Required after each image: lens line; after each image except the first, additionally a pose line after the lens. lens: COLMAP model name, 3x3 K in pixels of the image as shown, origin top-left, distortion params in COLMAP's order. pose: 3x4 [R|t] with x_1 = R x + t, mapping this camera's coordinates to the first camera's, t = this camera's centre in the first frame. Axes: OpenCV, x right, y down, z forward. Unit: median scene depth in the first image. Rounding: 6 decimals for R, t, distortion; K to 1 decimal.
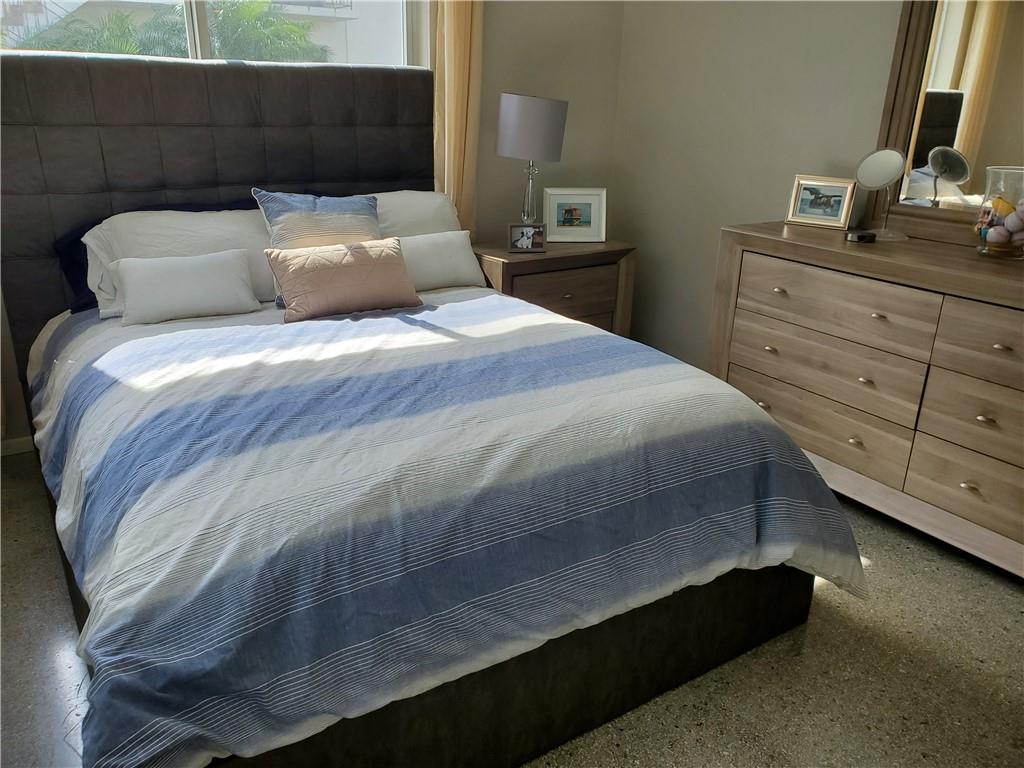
lens RADIAL K [[802.2, 0, 512.0], [0, 802.2, 384.0], [0, 0, 1]] dist [0.009516, 0.004141]
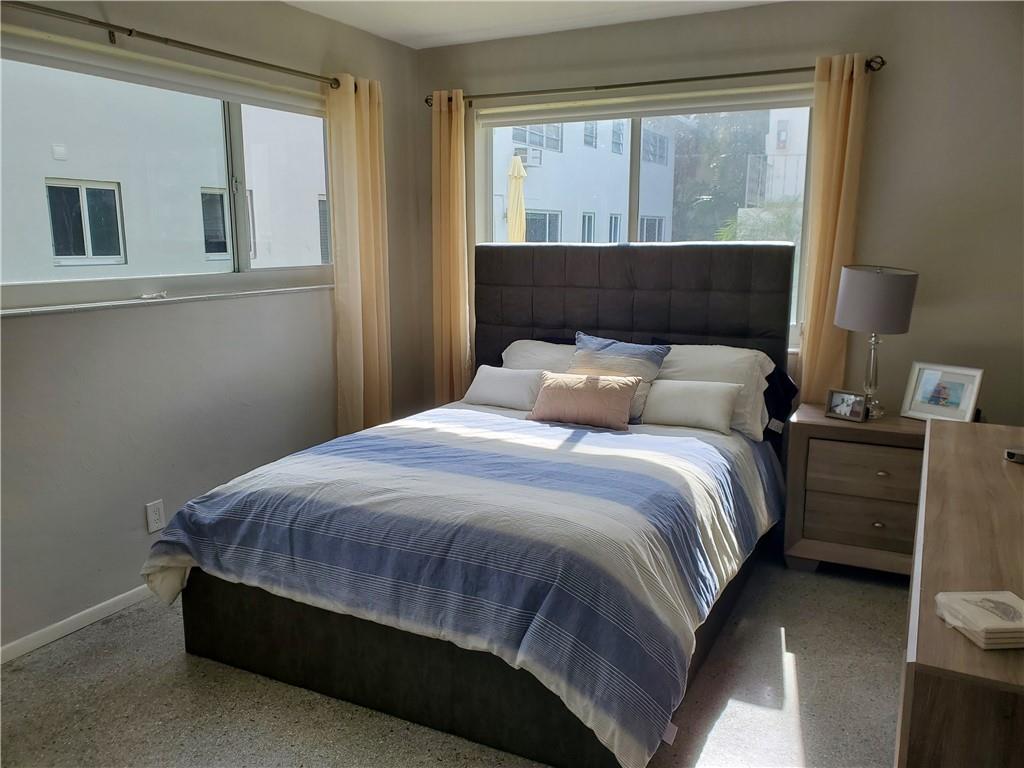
lens RADIAL K [[774.4, 0, 512.0], [0, 774.4, 384.0], [0, 0, 1]] dist [0.001992, -0.000658]
pose [[0.509145, 0.134424, -0.850119, 0.956196], [-0.283003, 0.958953, -0.017860, -0.113892], [0.812823, 0.249680, 0.526288, 0.243070]]
